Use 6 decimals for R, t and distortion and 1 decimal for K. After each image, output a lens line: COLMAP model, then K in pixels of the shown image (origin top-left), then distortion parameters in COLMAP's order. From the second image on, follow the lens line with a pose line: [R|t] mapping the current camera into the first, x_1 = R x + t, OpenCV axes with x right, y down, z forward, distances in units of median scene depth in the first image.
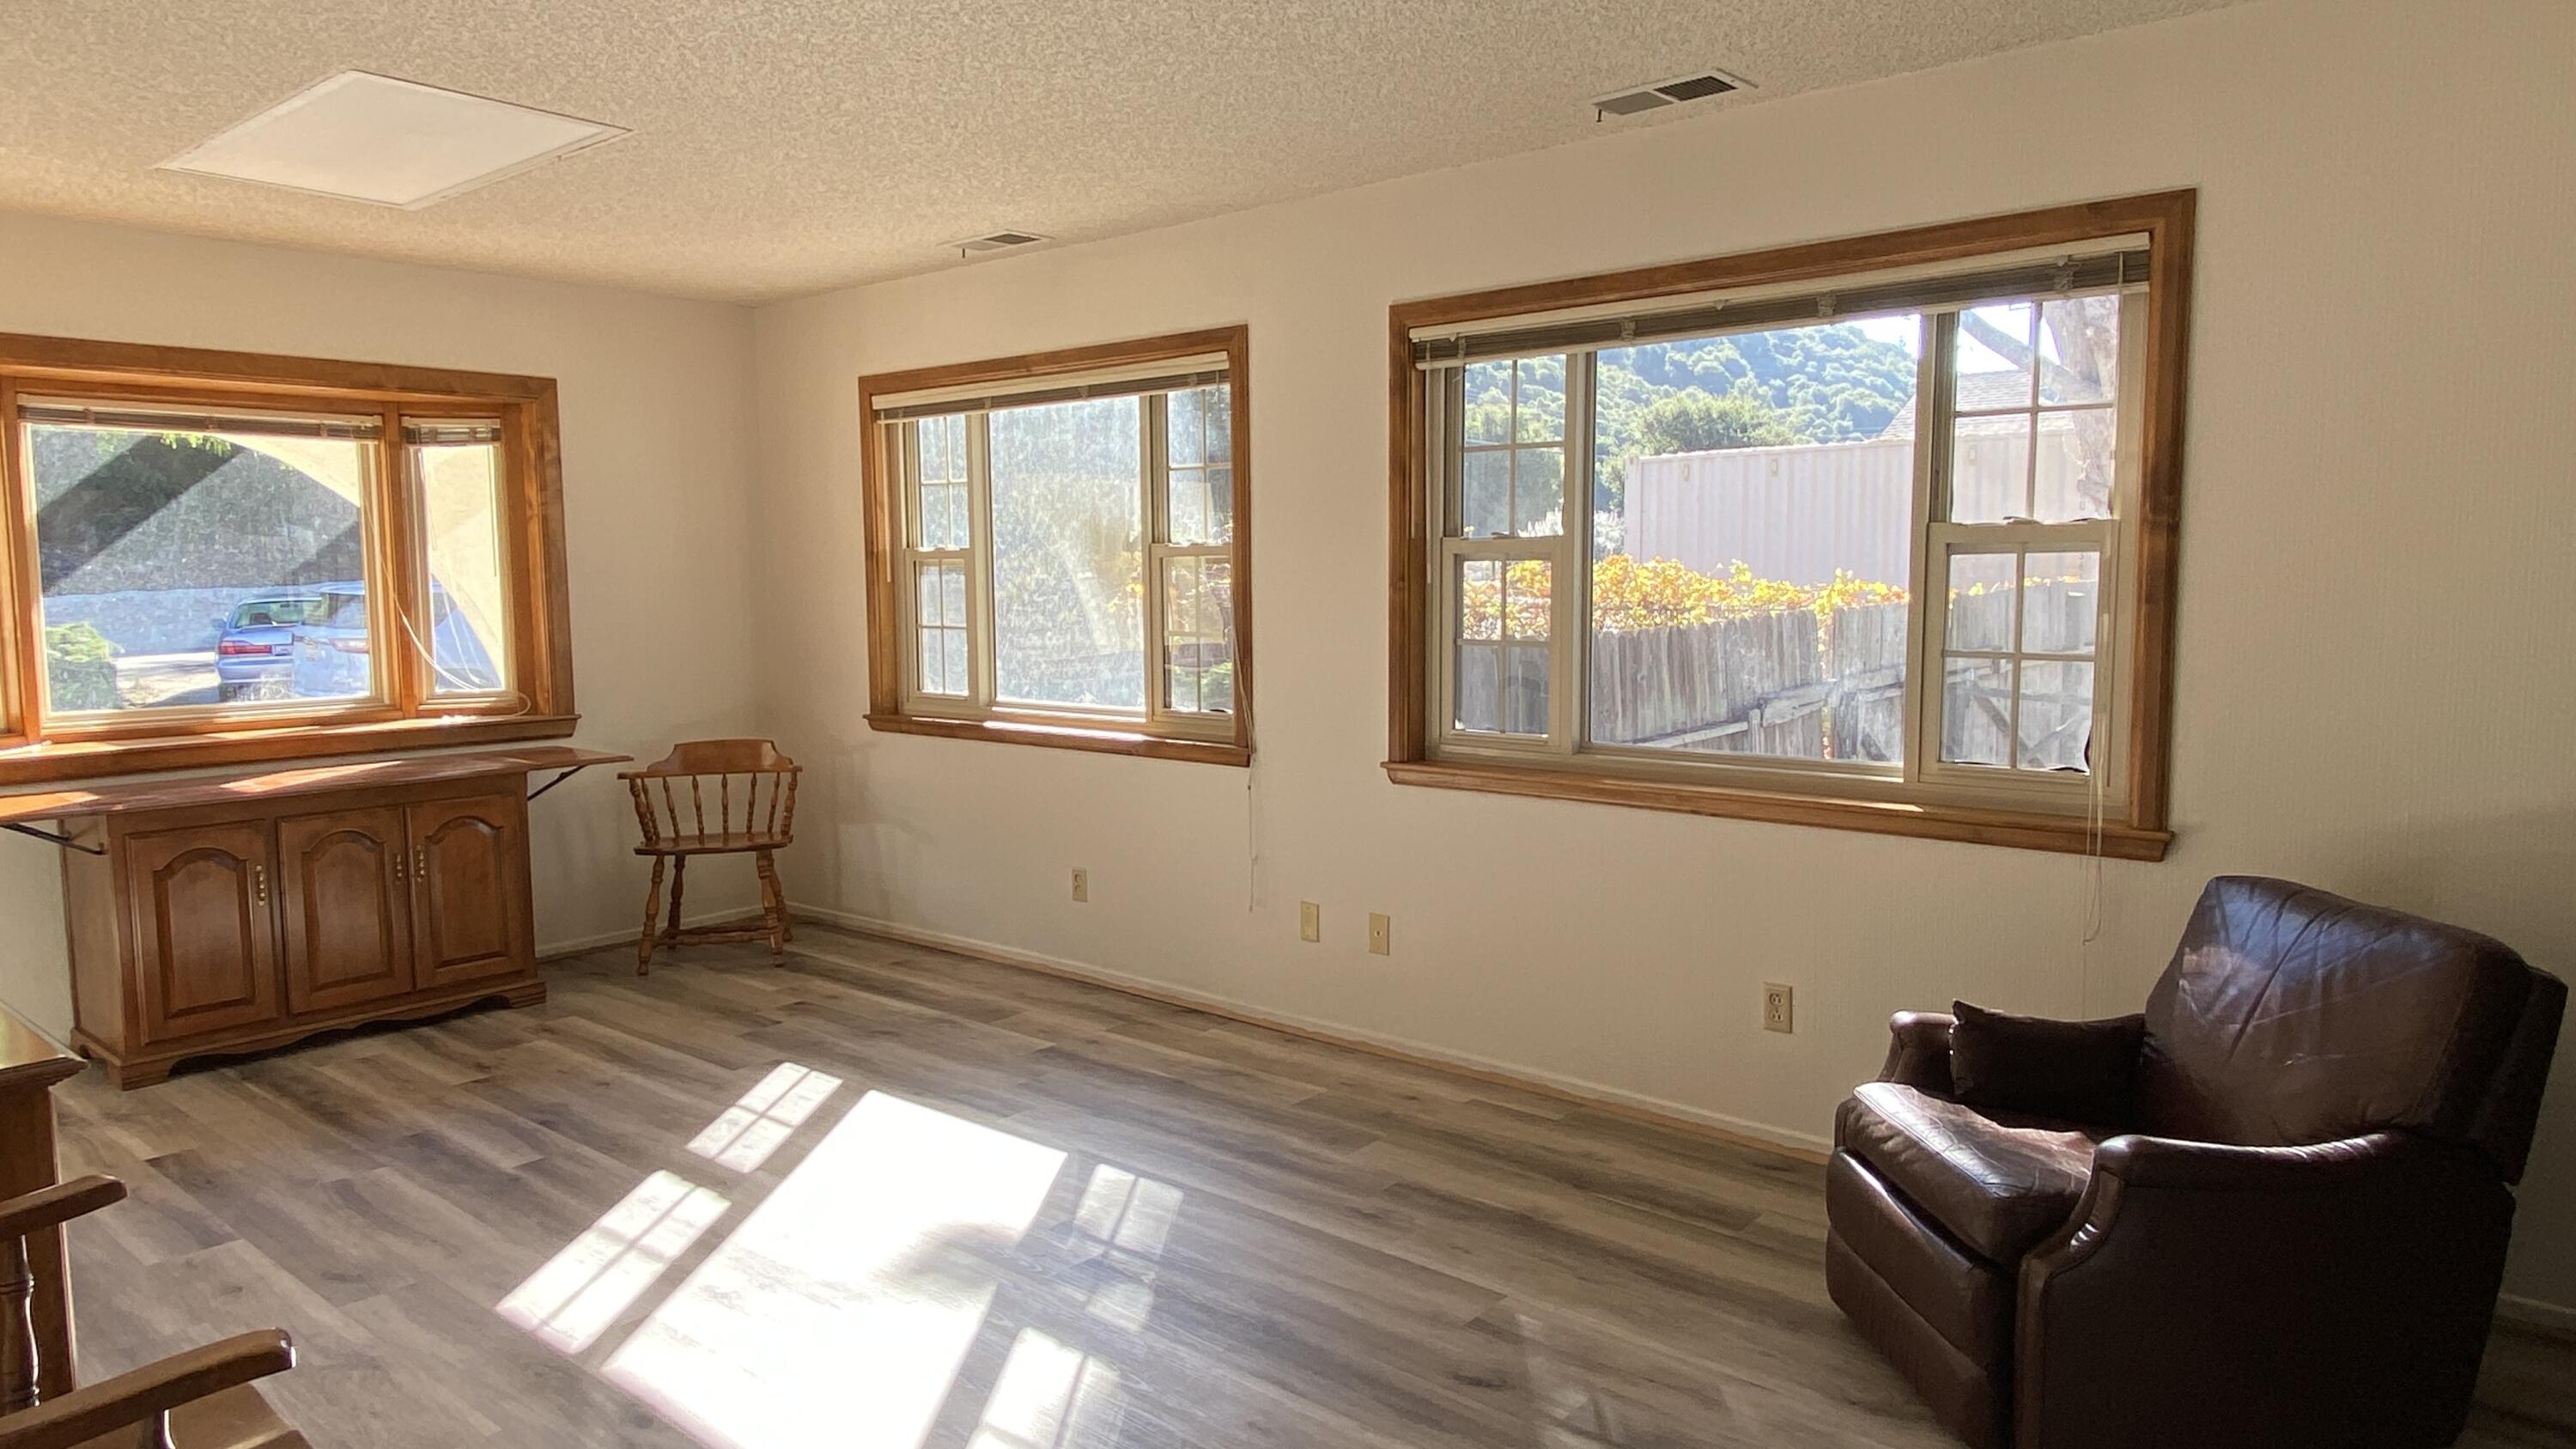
lens RADIAL K [[1625.1, 0, 1292.5], [0, 1625.1, 731.1], [0, 0, 1]] dist [0.020488, -0.019230]
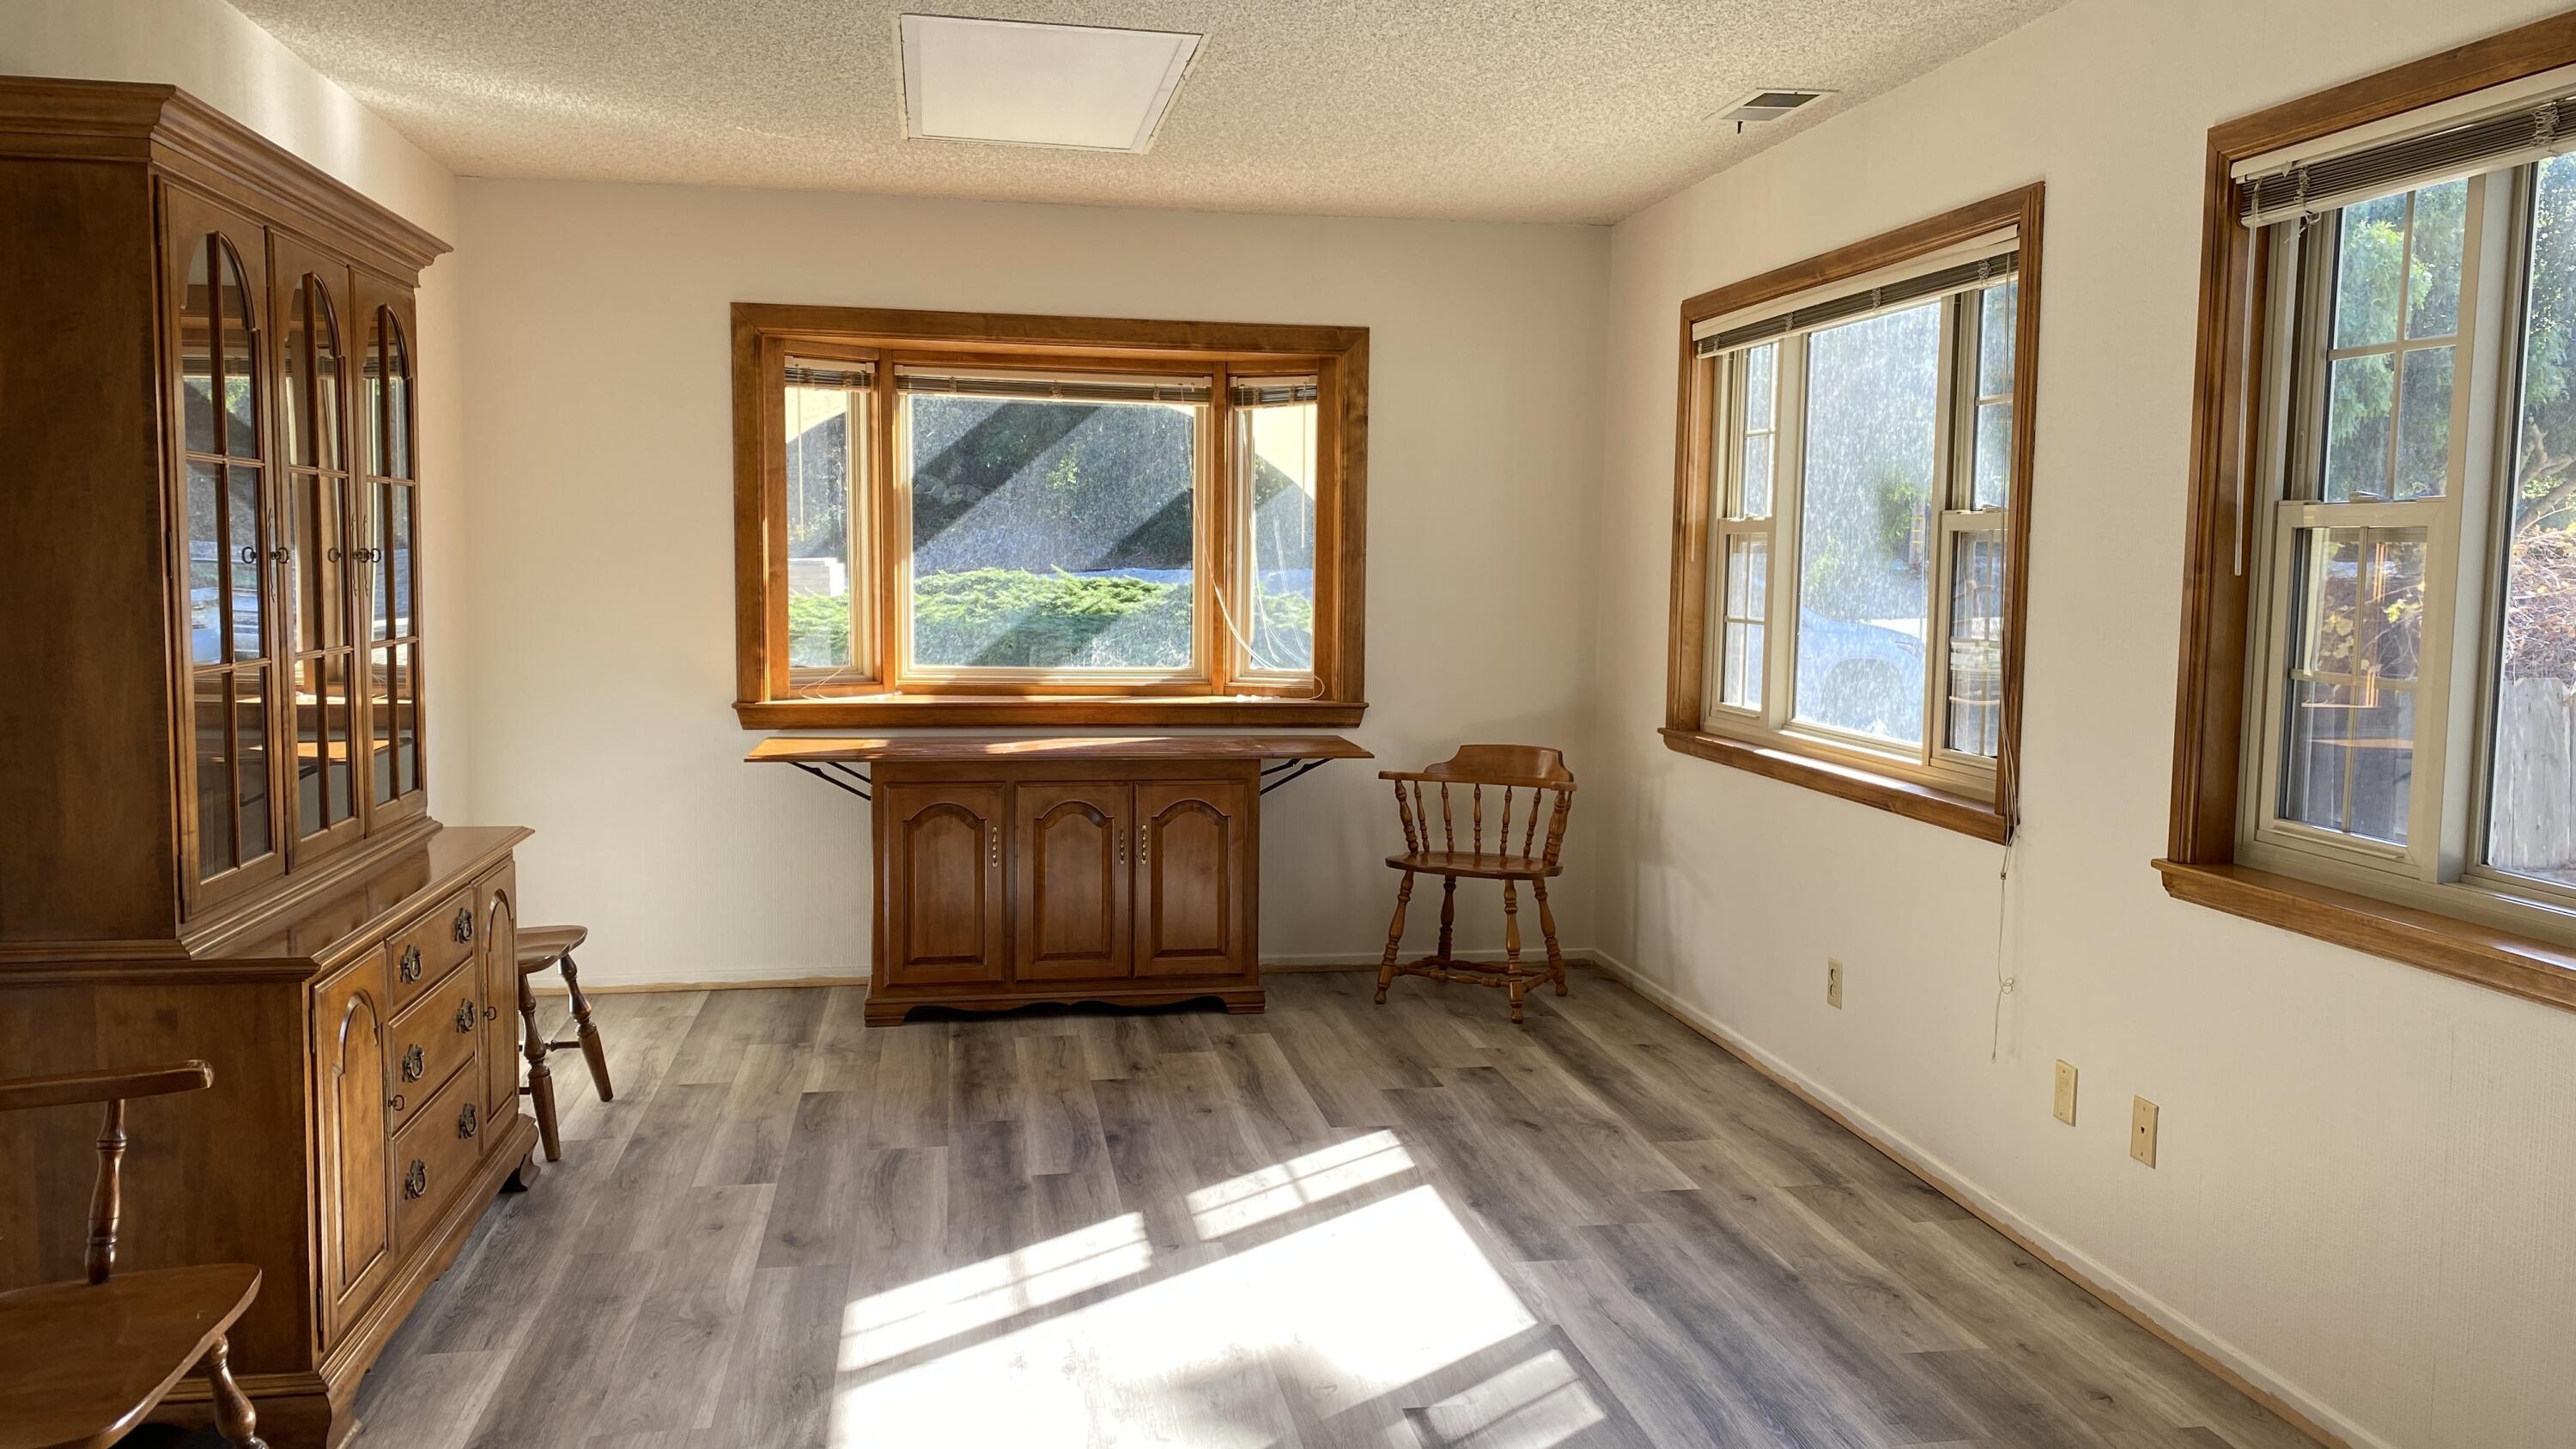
lens RADIAL K [[2011.5, 0, 1281.3], [0, 2011.5, 713.7], [0, 0, 1]] dist [0.128132, -0.053500]
pose [[0.756701, 0.072293, -0.649751, 0.290141], [-0.084957, 0.996313, 0.011911, -0.016119], [0.648217, 0.046188, 0.760054, 0.161781]]
